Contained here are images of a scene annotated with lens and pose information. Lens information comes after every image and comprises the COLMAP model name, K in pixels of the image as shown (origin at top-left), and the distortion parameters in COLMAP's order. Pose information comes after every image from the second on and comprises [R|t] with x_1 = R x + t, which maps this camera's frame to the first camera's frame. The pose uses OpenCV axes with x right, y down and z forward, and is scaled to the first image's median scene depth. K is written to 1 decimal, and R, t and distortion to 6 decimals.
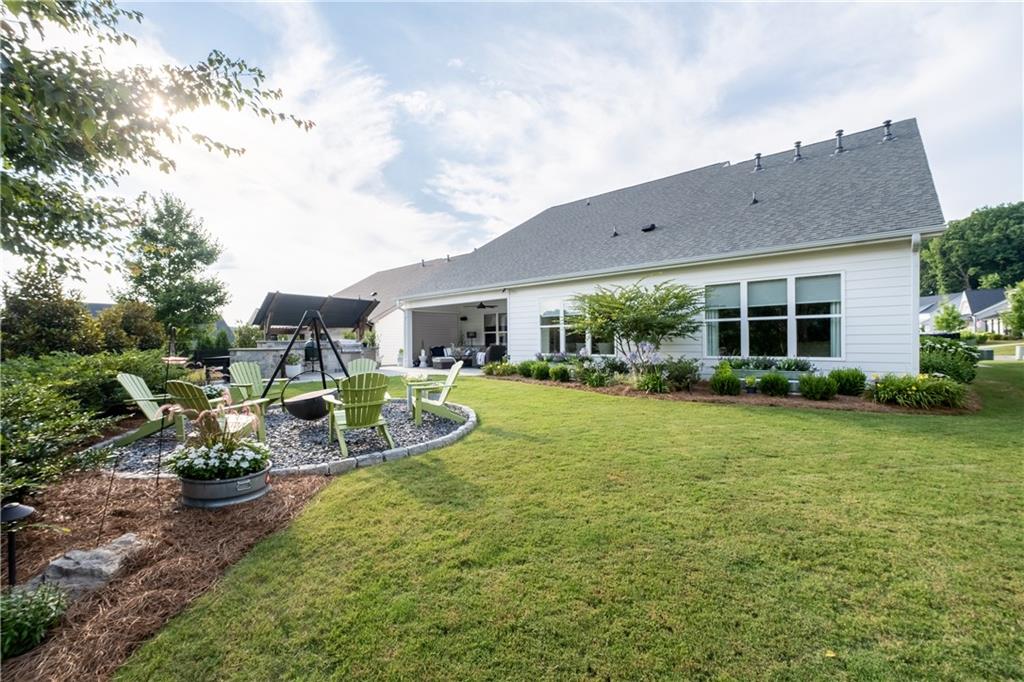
lens RADIAL K [[453.3, 0, 512.4], [0, 453.3, 339.8], [0, 0, 1]] dist [-0.007556, 0.000244]
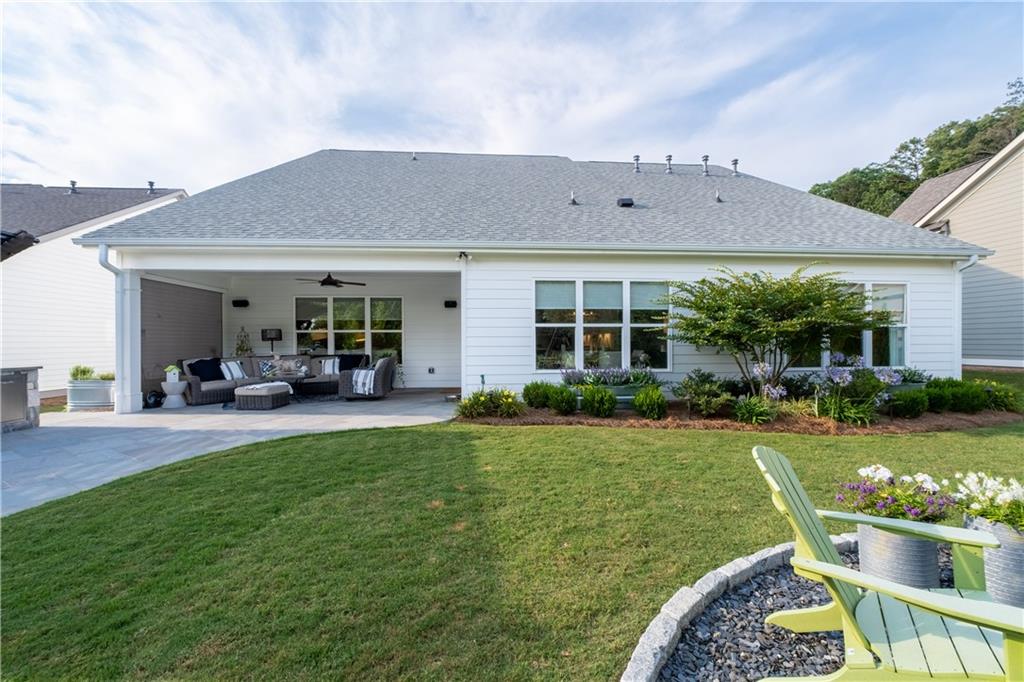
lens RADIAL K [[453.3, 0, 522.2], [0, 453.3, 342.1], [0, 0, 1]] dist [-0.007556, 0.000244]
pose [[0.676209, 0.010570, 0.736634, -0.290348], [-0.006599, 0.999944, -0.008291, -0.001068], [-0.736681, 0.000745, 0.676240, 0.456755]]
